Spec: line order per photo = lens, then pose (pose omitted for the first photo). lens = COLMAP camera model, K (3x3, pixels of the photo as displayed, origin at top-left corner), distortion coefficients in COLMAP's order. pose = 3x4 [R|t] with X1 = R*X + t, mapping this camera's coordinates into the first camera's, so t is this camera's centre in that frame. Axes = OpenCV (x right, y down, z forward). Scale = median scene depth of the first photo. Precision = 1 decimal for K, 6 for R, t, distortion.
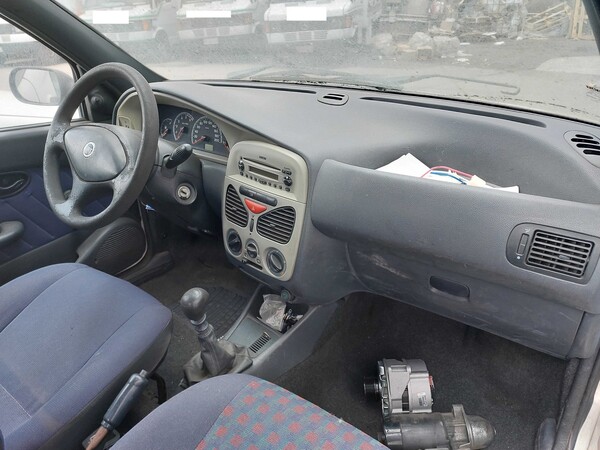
lens RADIAL K [[431.8, 0, 308.0], [0, 431.8, 222.2], [0, 0, 1]] dist [0.043647, -0.042462]
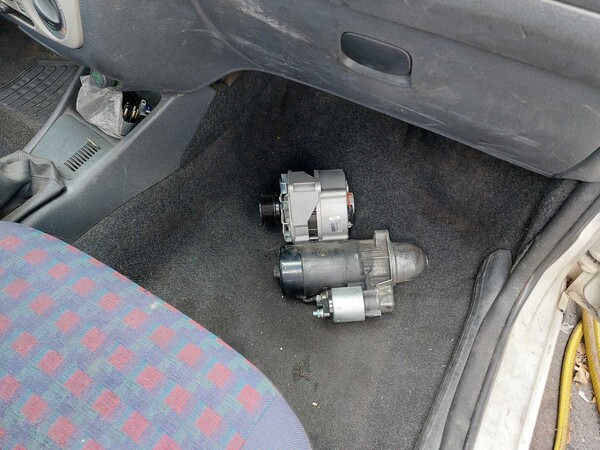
lens RADIAL K [[431.8, 0, 299.9], [0, 431.8, 220.8], [0, 0, 1]] dist [0.043647, -0.042462]
pose [[0.997647, -0.030703, 0.061308, 0.166775], [-0.001347, 0.885191, 0.465226, 0.069946], [-0.068553, -0.464213, 0.883067, 0.388327]]
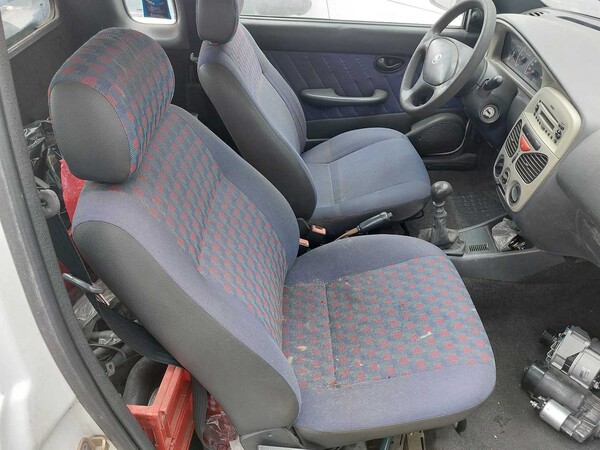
lens RADIAL K [[431.8, 0, 304.0], [0, 431.8, 226.2], [0, 0, 1]] dist [0.043647, -0.042462]
pose [[0.611939, 0.508432, -0.605828, 0.323495], [-0.342343, 0.860793, 0.376612, -0.080790], [0.712974, -0.023063, 0.700811, -0.258964]]
